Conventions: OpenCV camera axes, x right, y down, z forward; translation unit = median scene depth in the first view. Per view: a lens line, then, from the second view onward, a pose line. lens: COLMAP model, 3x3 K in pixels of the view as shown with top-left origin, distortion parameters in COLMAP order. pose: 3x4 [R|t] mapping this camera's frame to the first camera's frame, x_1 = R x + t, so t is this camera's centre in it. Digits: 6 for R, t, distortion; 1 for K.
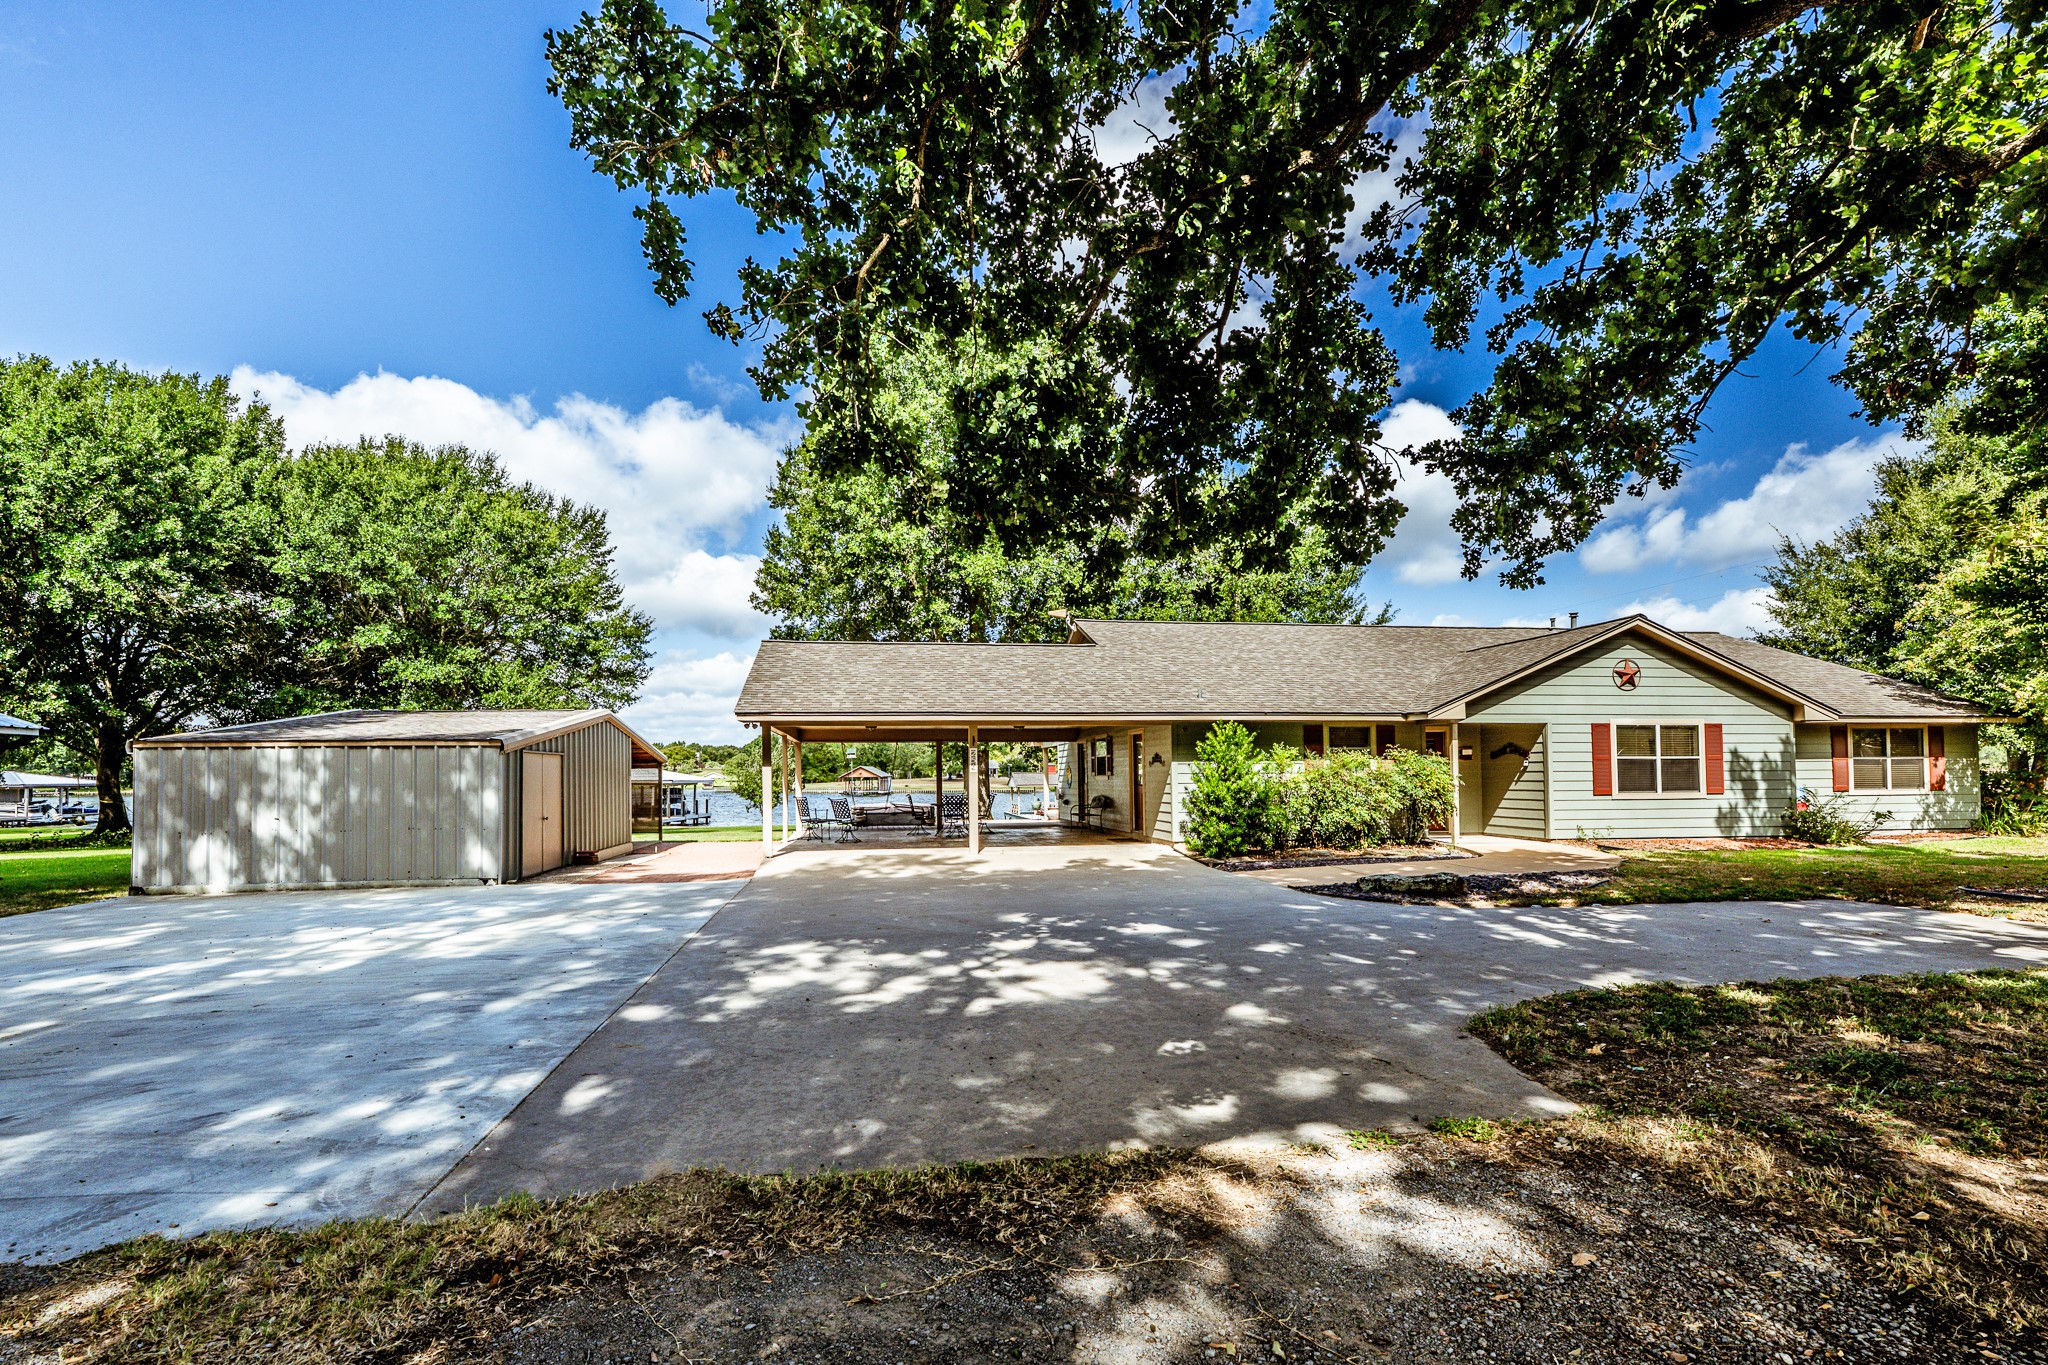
lens RADIAL K [[865.5, 0, 996.5], [0, 865.5, 753.5], [0, 0, 1]] dist [-0.000087, -0.000202]
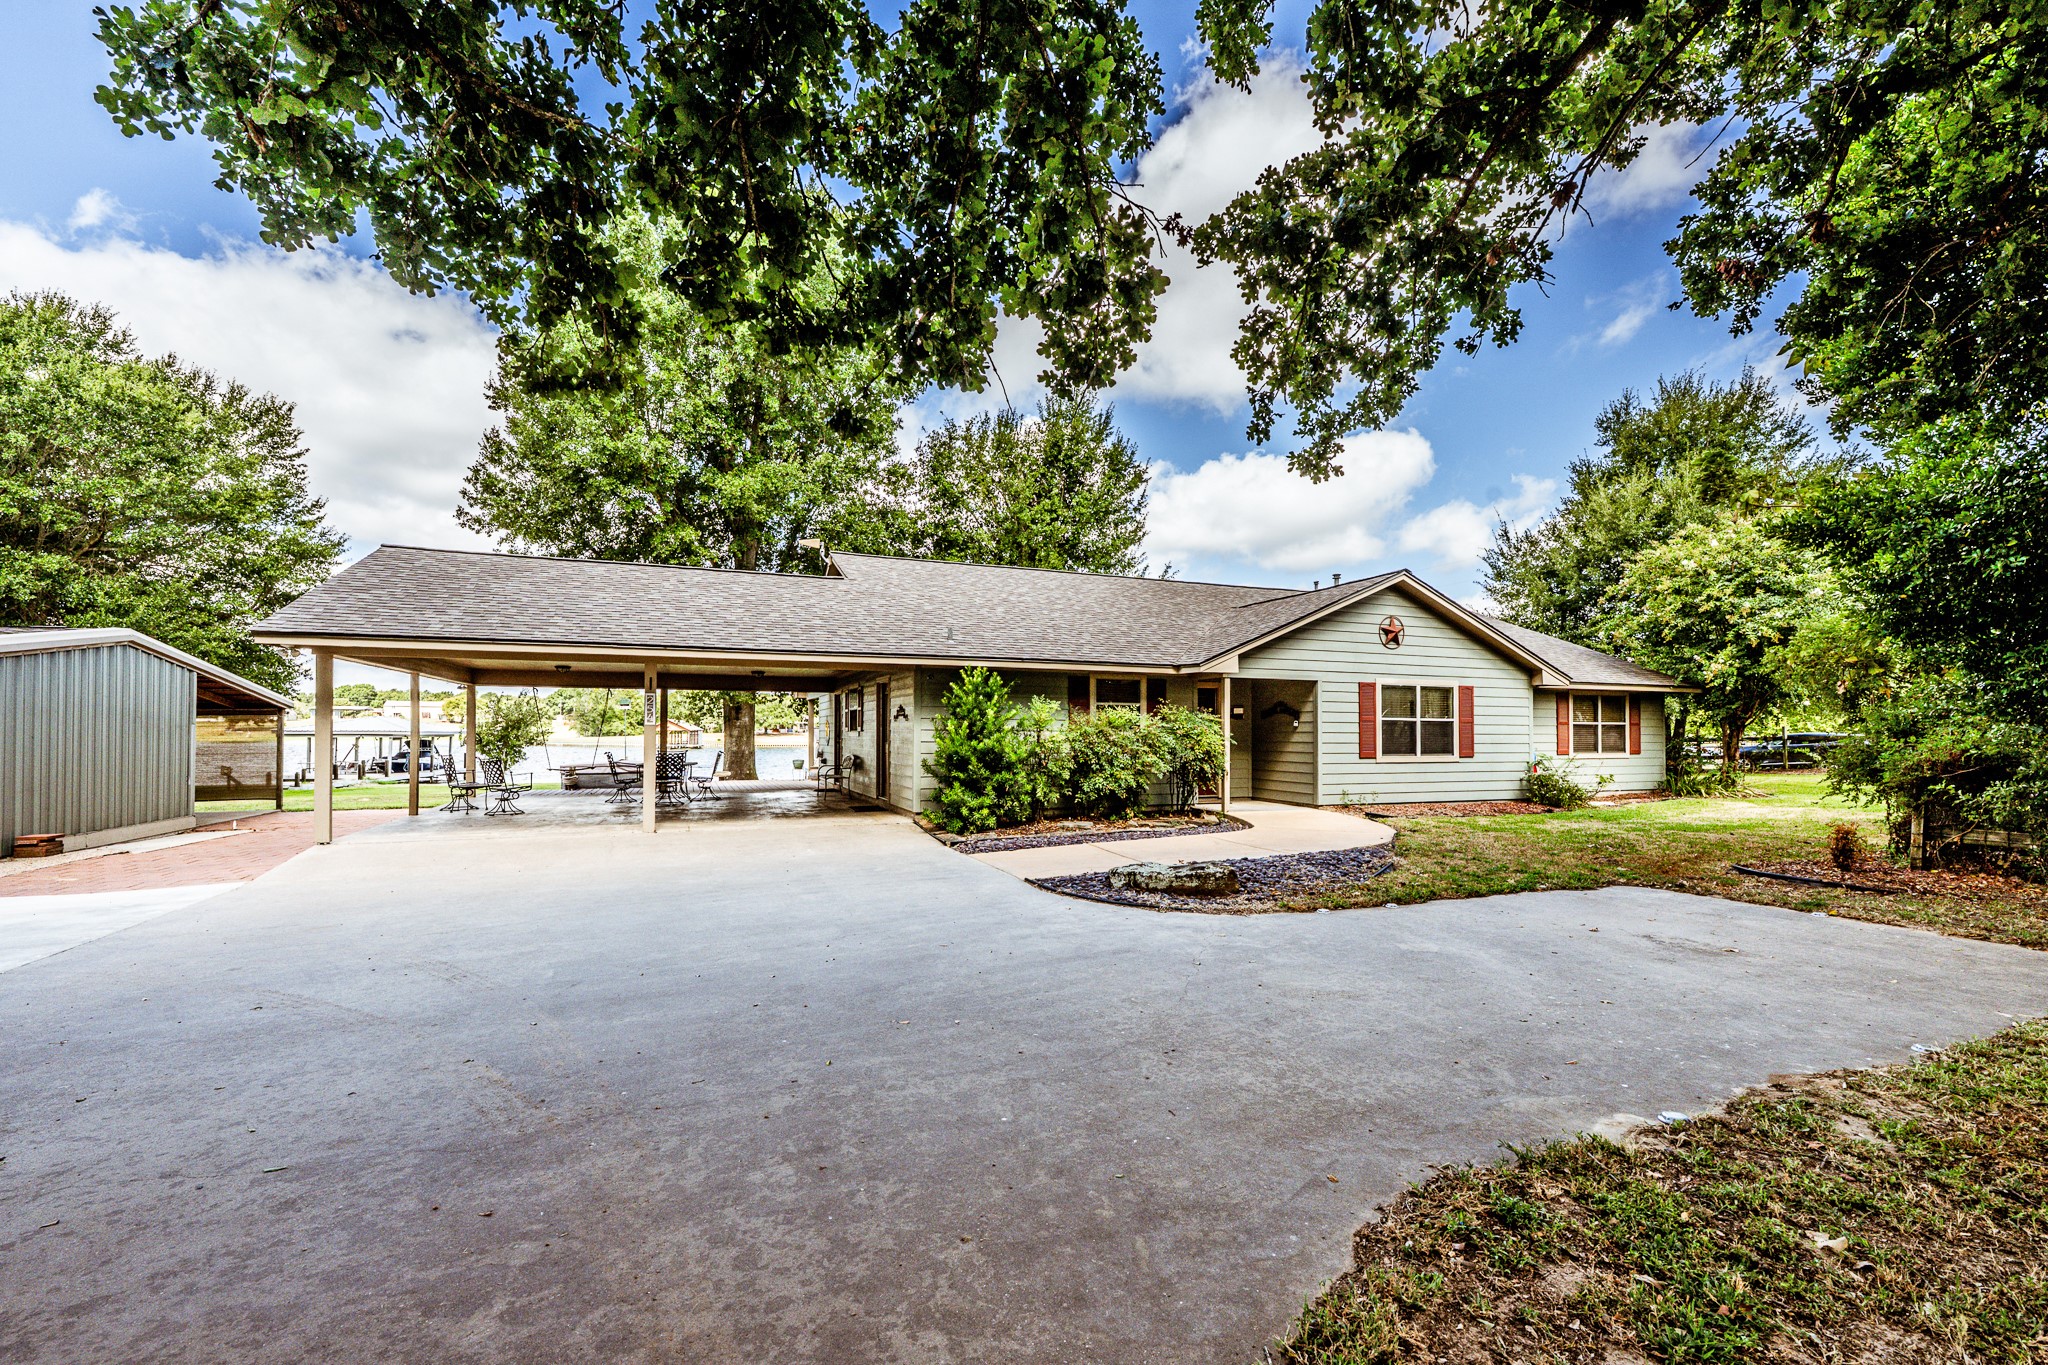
lens RADIAL K [[849.7, 0, 1018.7], [0, 849.7, 714.8], [0, 0, 1]] dist [-0.000057, 0.000026]
pose [[0.968886, 0.016394, 0.246964, 0.098802], [-0.017682, 0.999839, 0.002997, 0.004625], [-0.246875, -0.007270, 0.969020, 0.191638]]
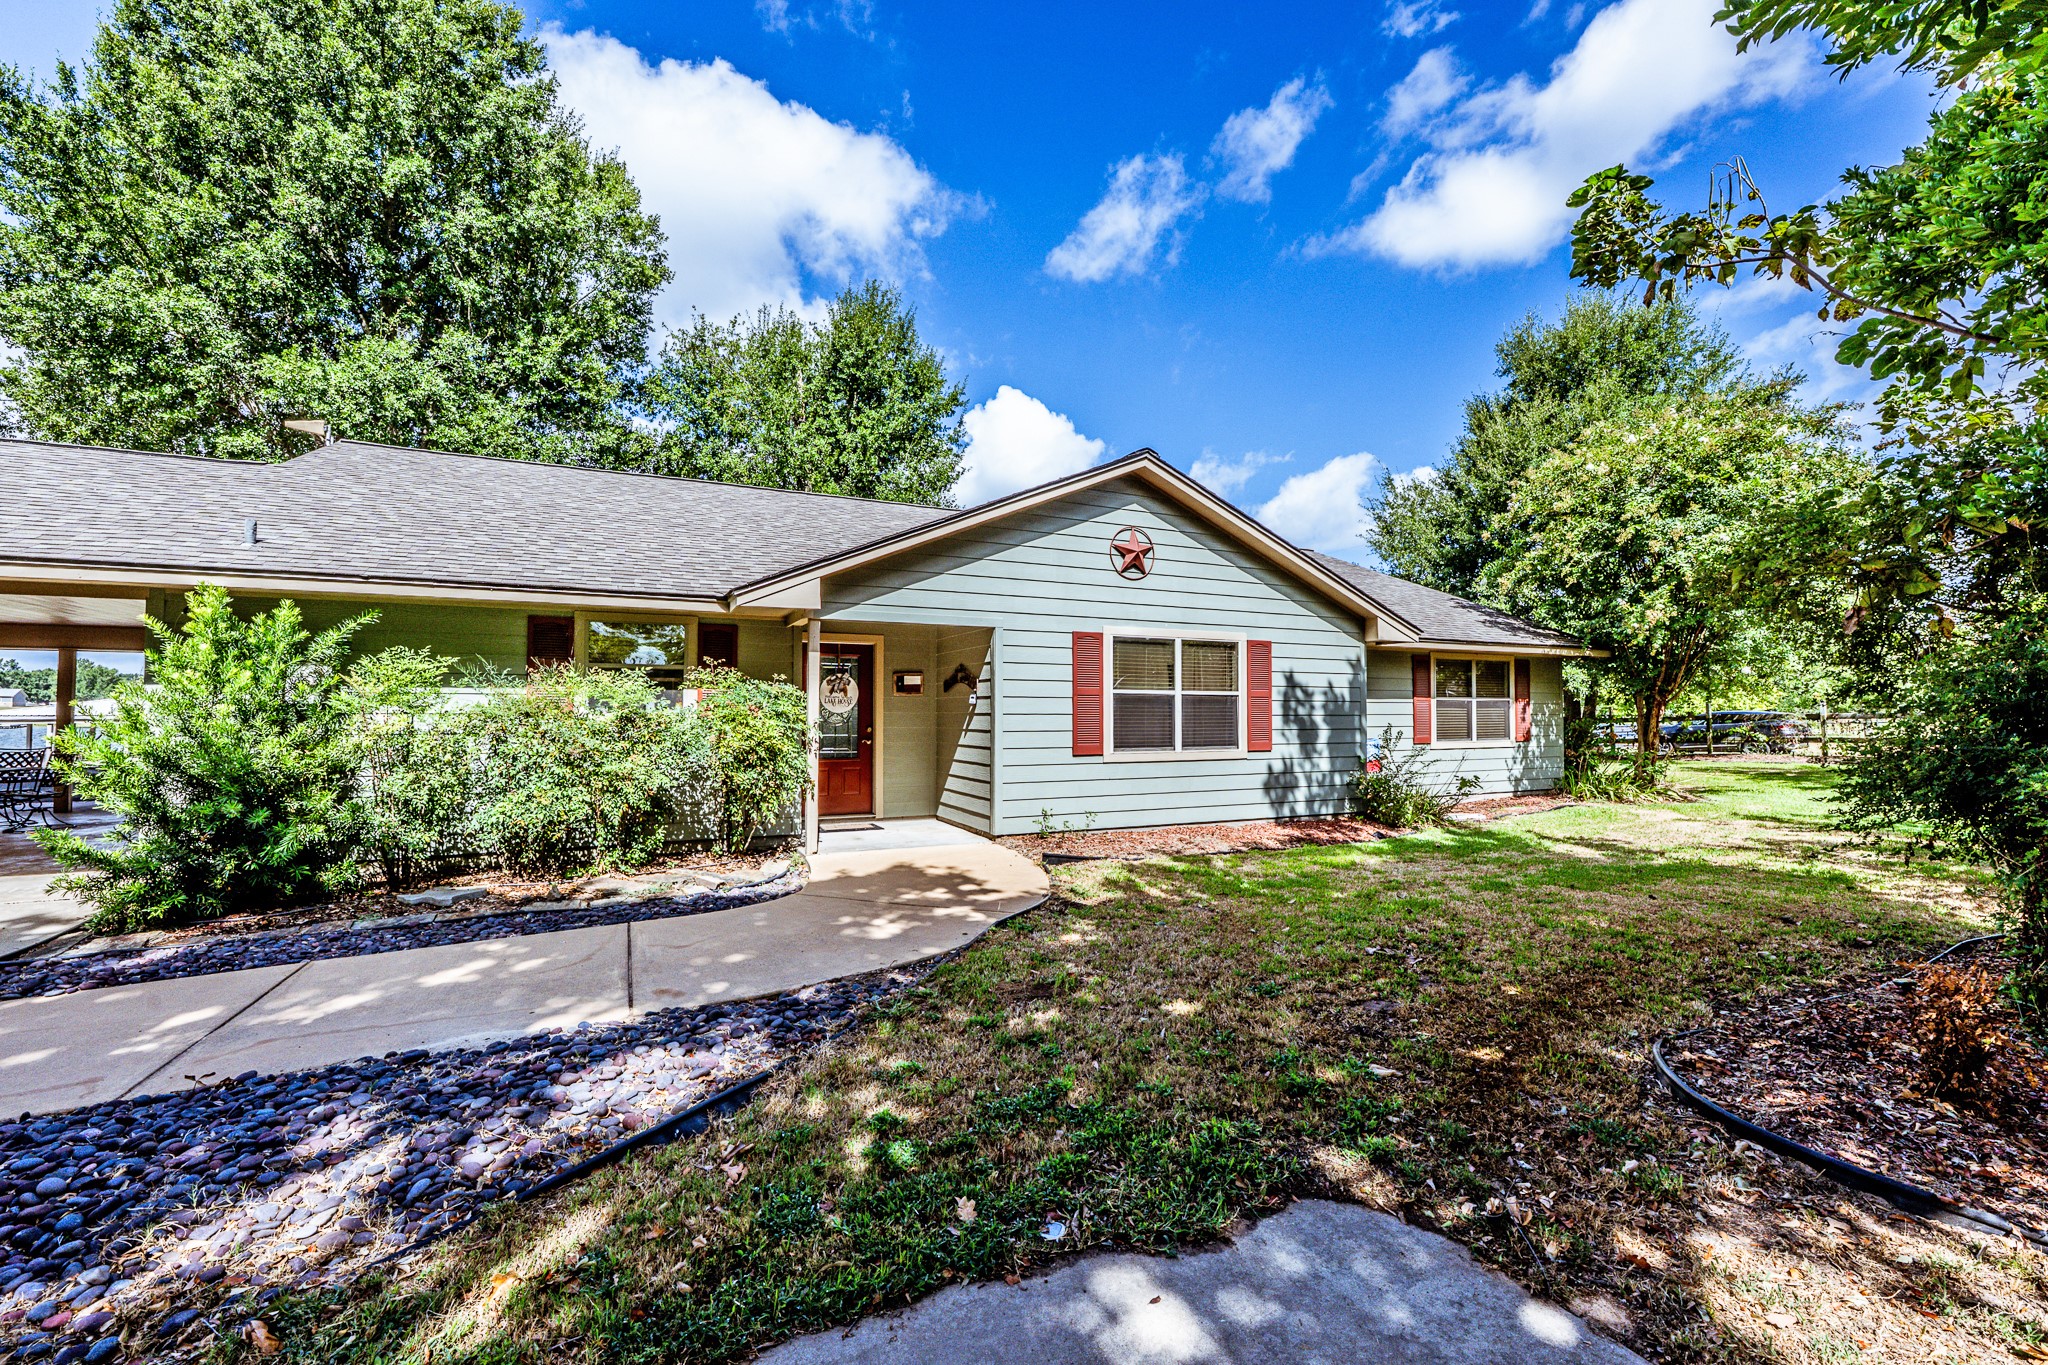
lens RADIAL K [[828.0, 0, 988.6], [0, 828.0, 703.0], [0, 0, 1]] dist [-0.010495, -0.000093]
pose [[0.960791, 0.012012, 0.277015, 0.475636], [-0.016763, 0.999750, 0.014789, 0.005712], [-0.276768, -0.018853, 0.960752, 0.476466]]
